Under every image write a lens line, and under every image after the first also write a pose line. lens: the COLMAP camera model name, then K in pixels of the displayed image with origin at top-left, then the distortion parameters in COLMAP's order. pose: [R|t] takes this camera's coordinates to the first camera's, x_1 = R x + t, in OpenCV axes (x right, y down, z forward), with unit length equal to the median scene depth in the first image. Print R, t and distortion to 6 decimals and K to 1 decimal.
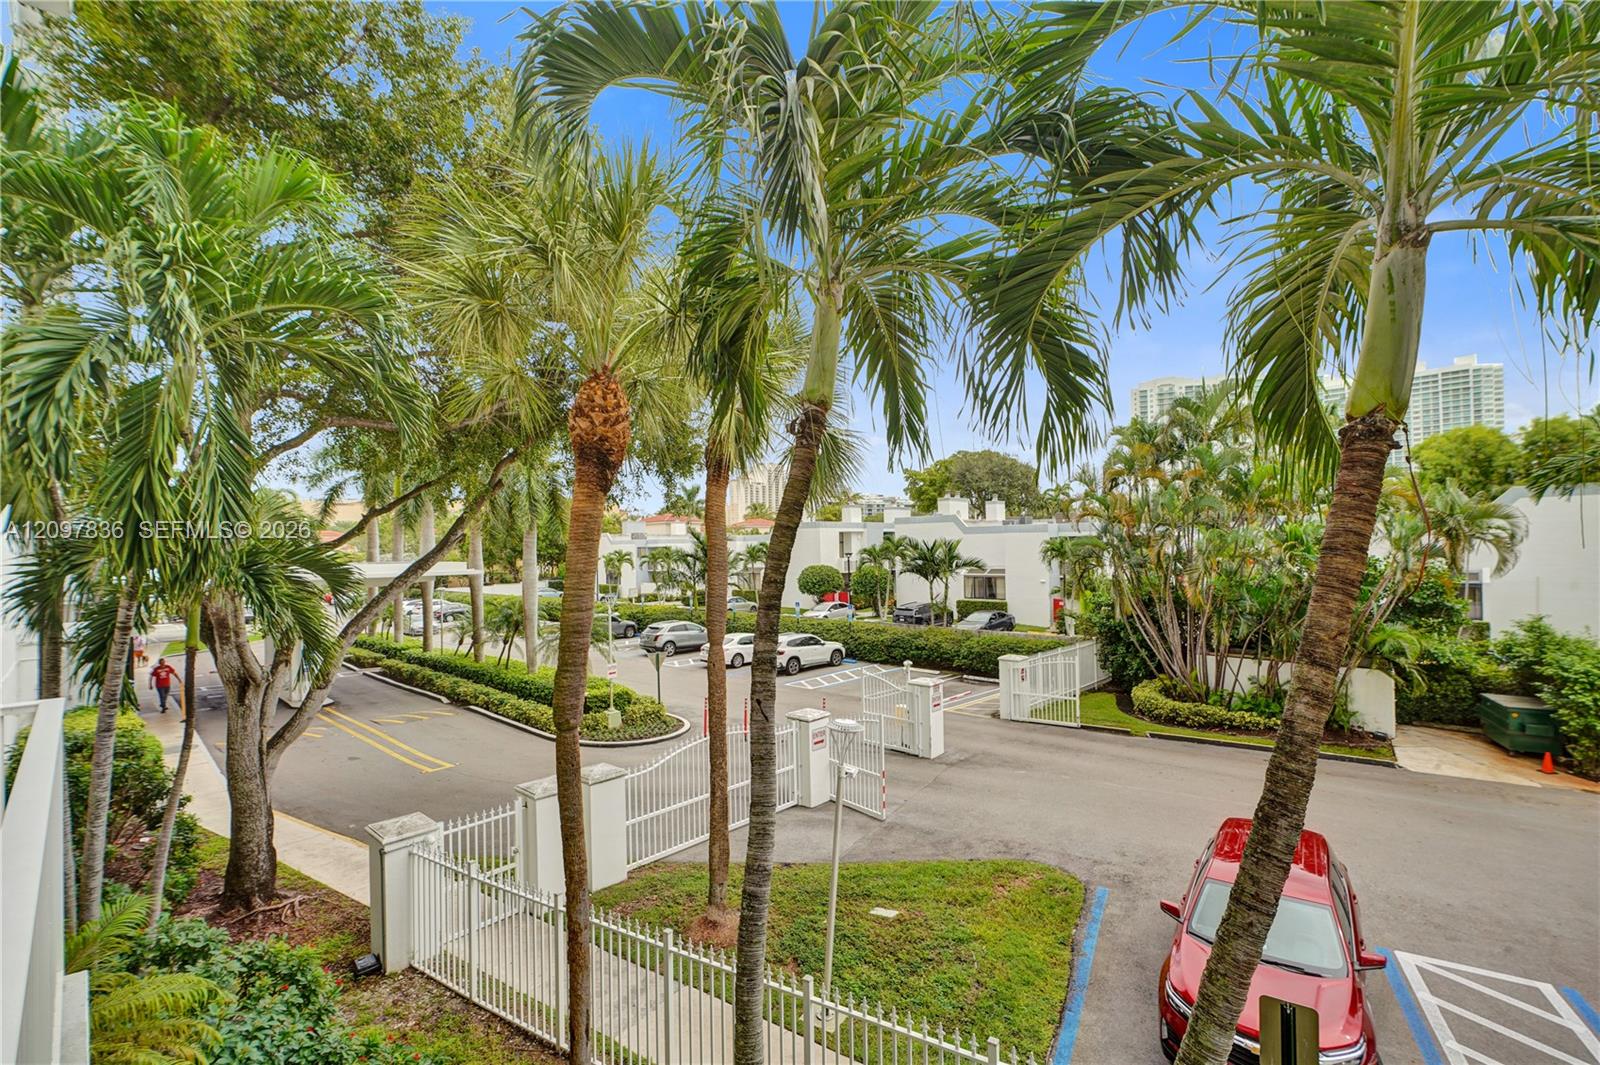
lens RADIAL K [[727.7, 0, 803.6], [0, 727.7, 541.9], [0, 0, 1]] dist [-0.002635, 0.000773]
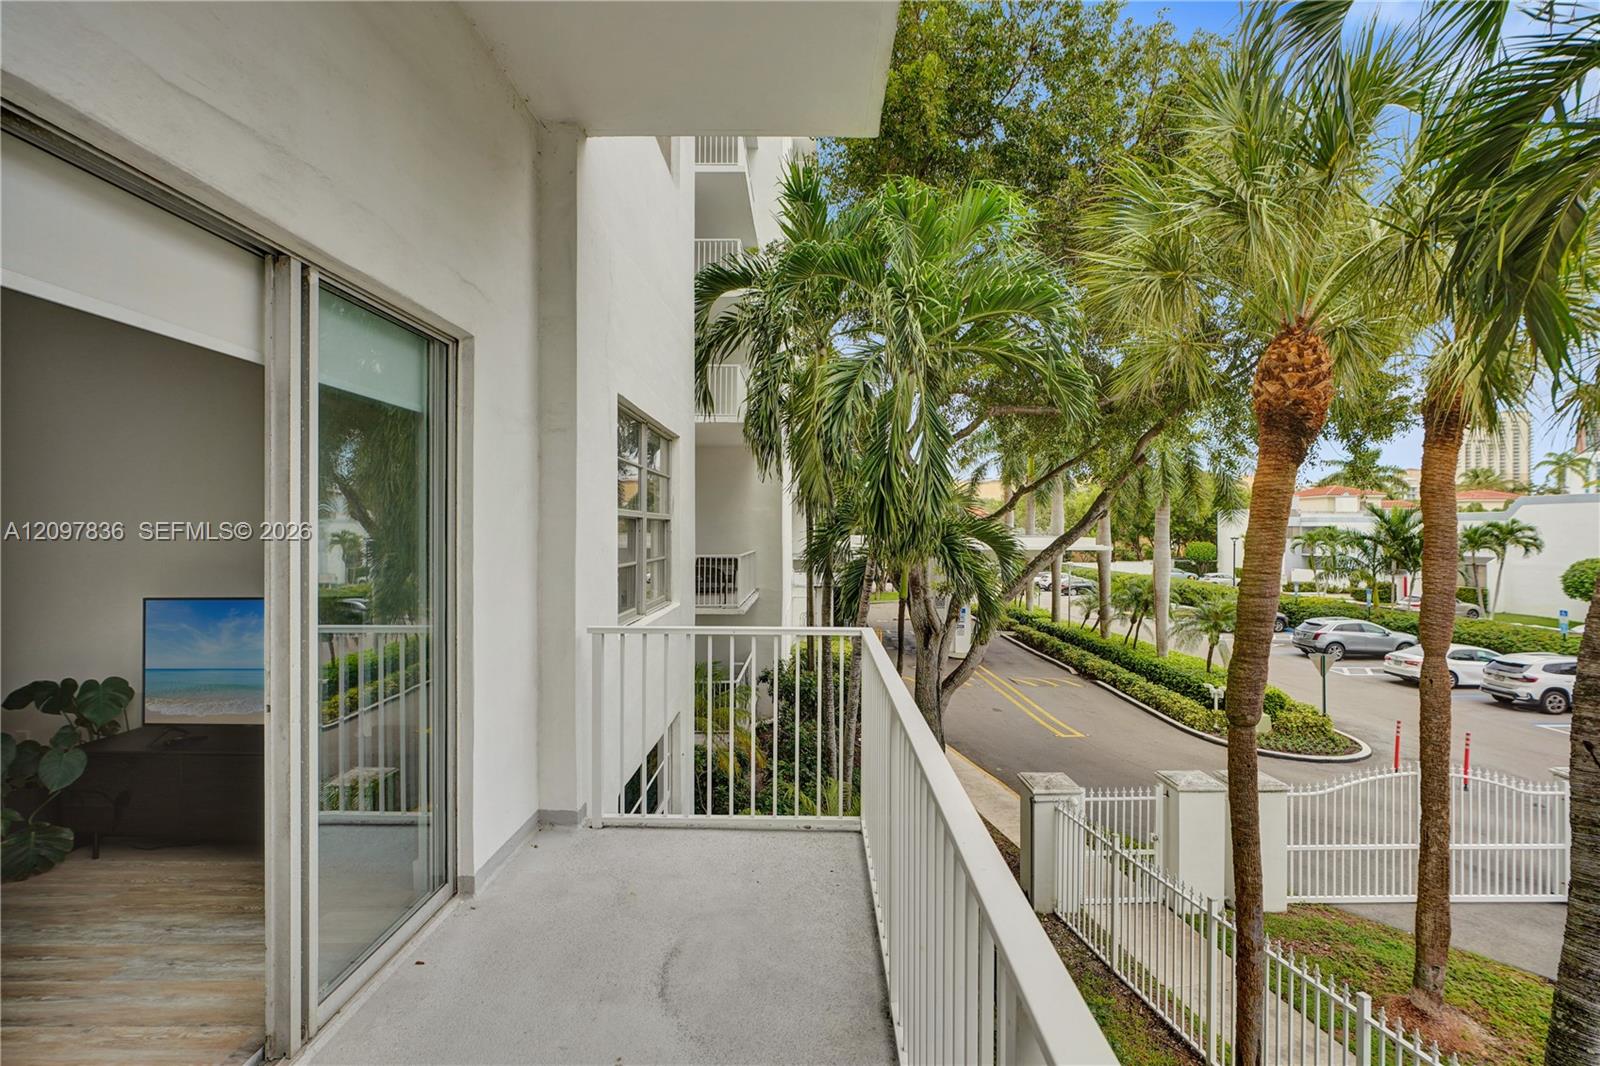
lens RADIAL K [[740.6, 0, 795.4], [0, 740.6, 528.3], [0, 0, 1]] dist [-0.009677, 0.005982]
pose [[0.691344, 0.020030, -0.722248, -0.013623], [-0.009843, 0.999784, 0.018305, -0.000261], [0.722459, -0.005546, 0.691392, -0.012630]]
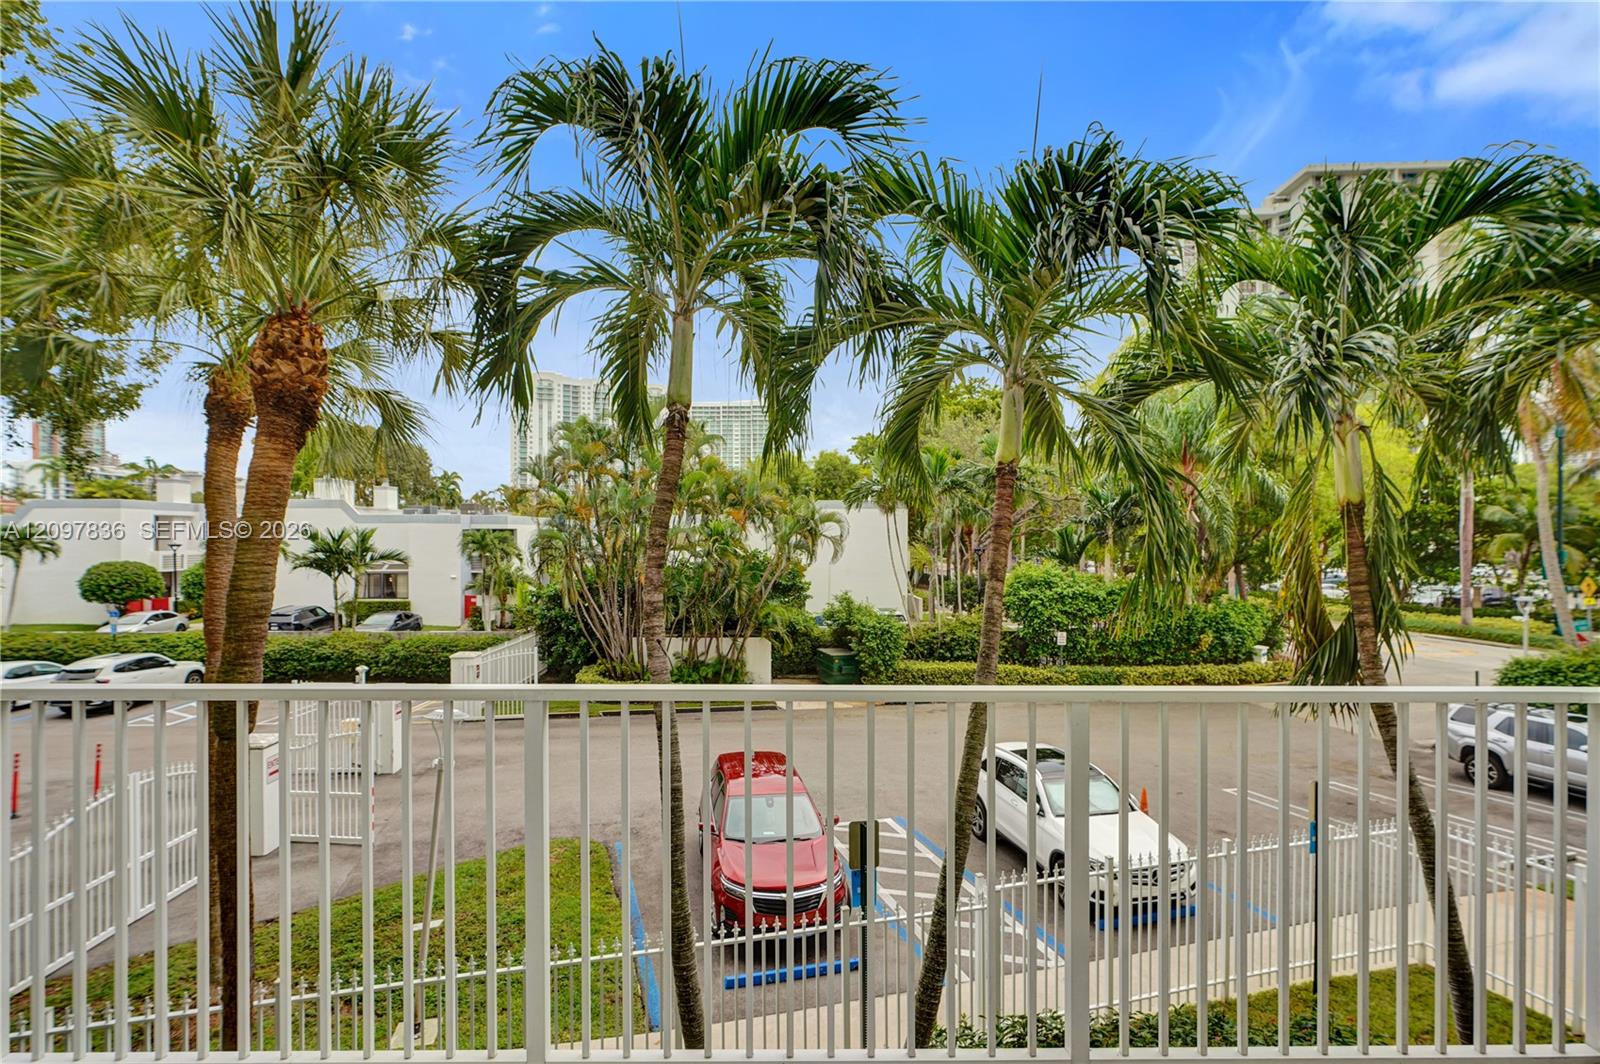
lens RADIAL K [[783.8, 0, 805.6], [0, 783.8, 537.9], [0, 0, 1]] dist [-0.002333, 0.000376]
pose [[0.695570, 0.017733, 0.718240, -0.144782], [-0.017792, 0.999814, -0.007455, 0.008564], [-0.718238, -0.007593, 0.695756, -0.018683]]
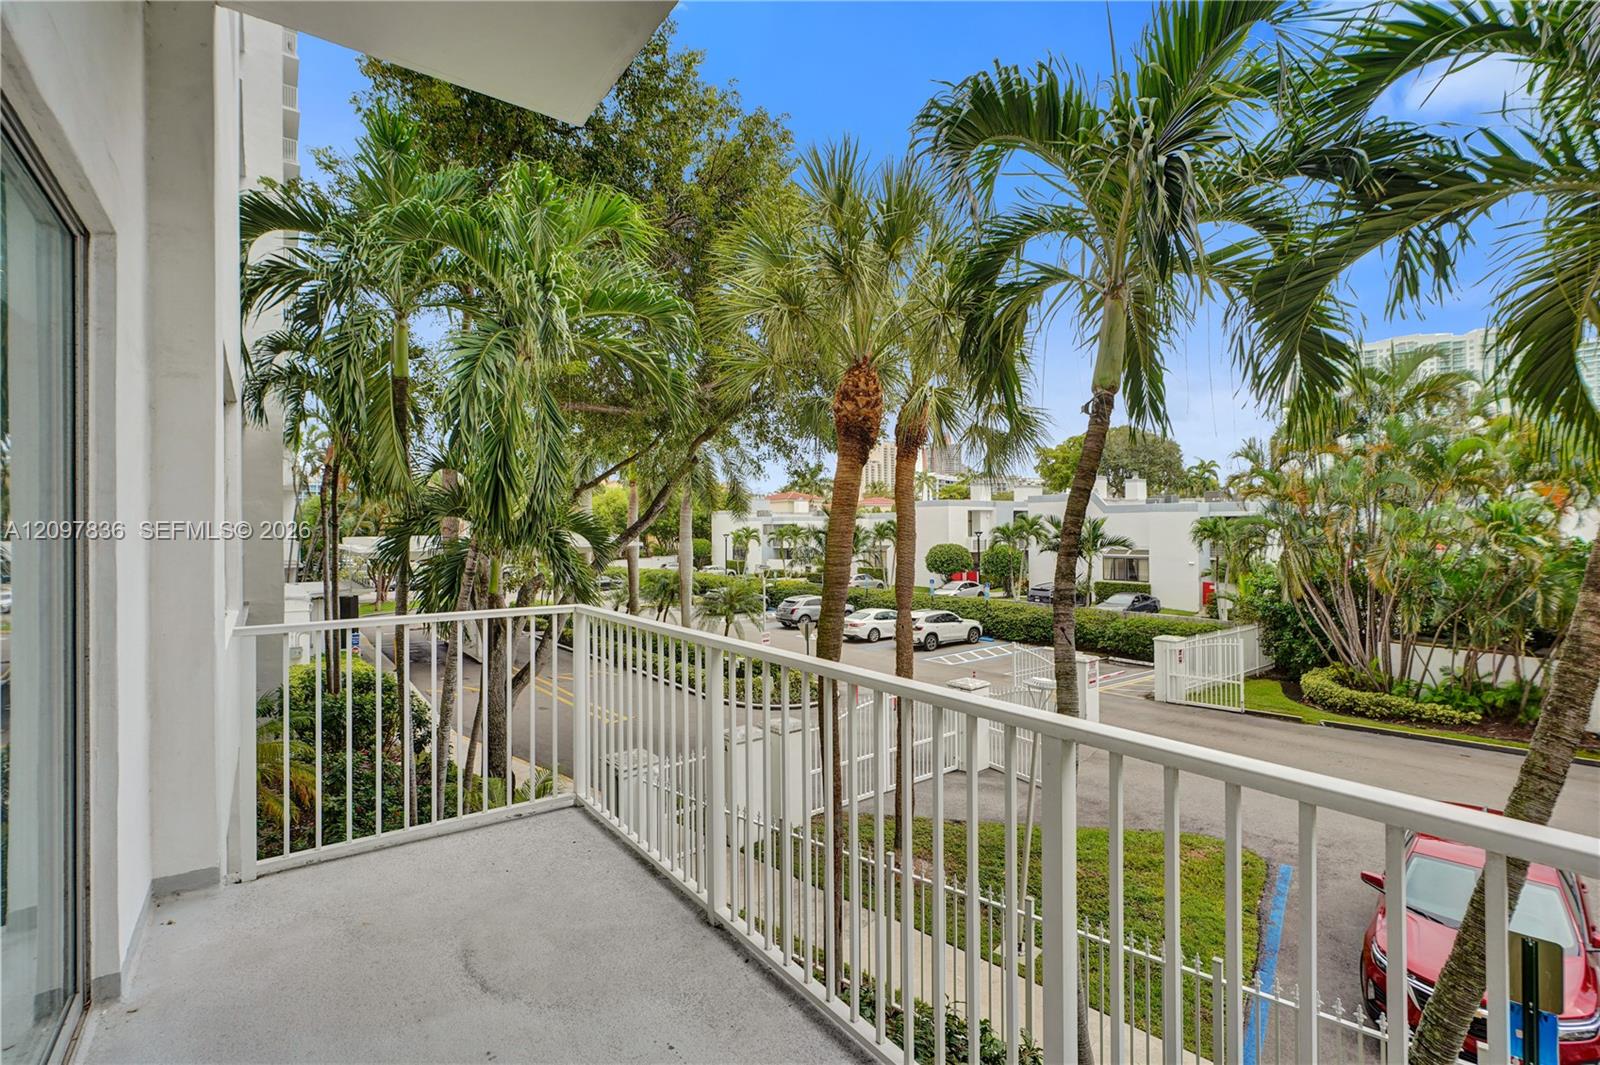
lens RADIAL K [[739.2, 0, 804.7], [0, 739.2, 526.1], [0, 0, 1]] dist [0.001236, 0.001007]
pose [[0.988966, 0.010042, -0.147804, -0.053085], [-0.009112, 0.999934, 0.006965, 0.006552], [0.147864, -0.005542, 0.988992, -0.053437]]
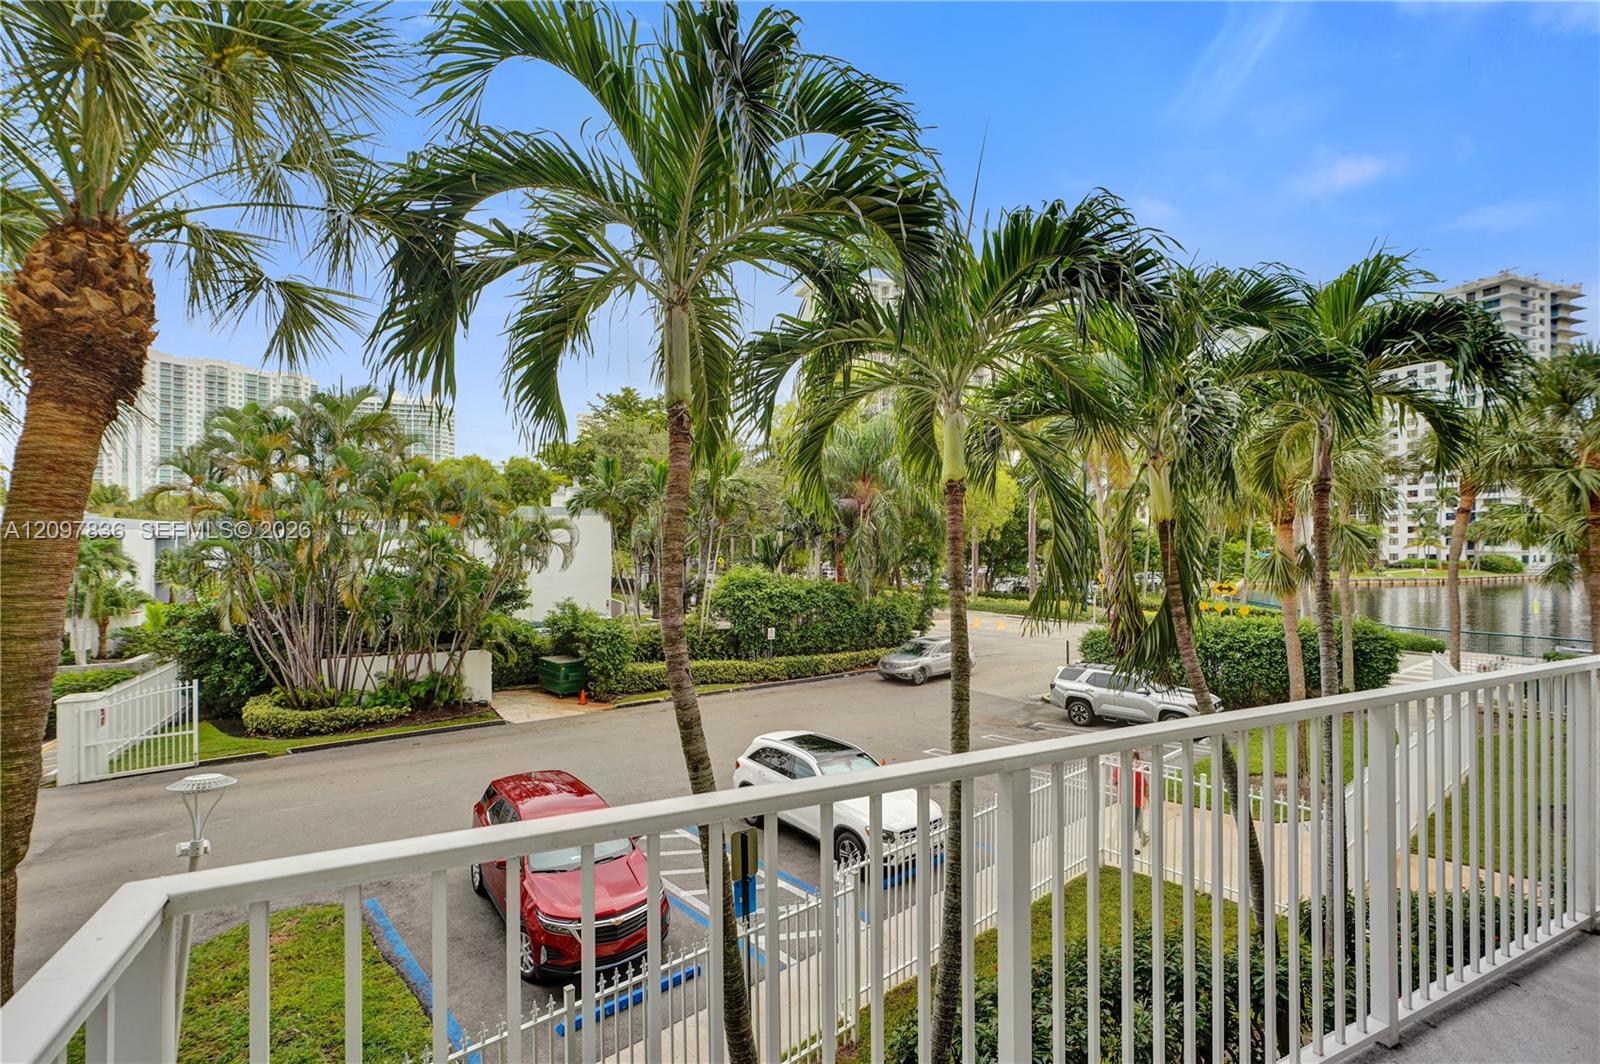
lens RADIAL K [[727.7, 0, 803.6], [0, 727.7, 541.4], [0, 0, 1]] dist [-0.002635, 0.000773]
pose [[0.328394, 0.018224, 0.944365, -0.177035], [-0.010170, 0.999824, -0.015757, 0.007153], [-0.944486, -0.004430, 0.328522, 0.081095]]
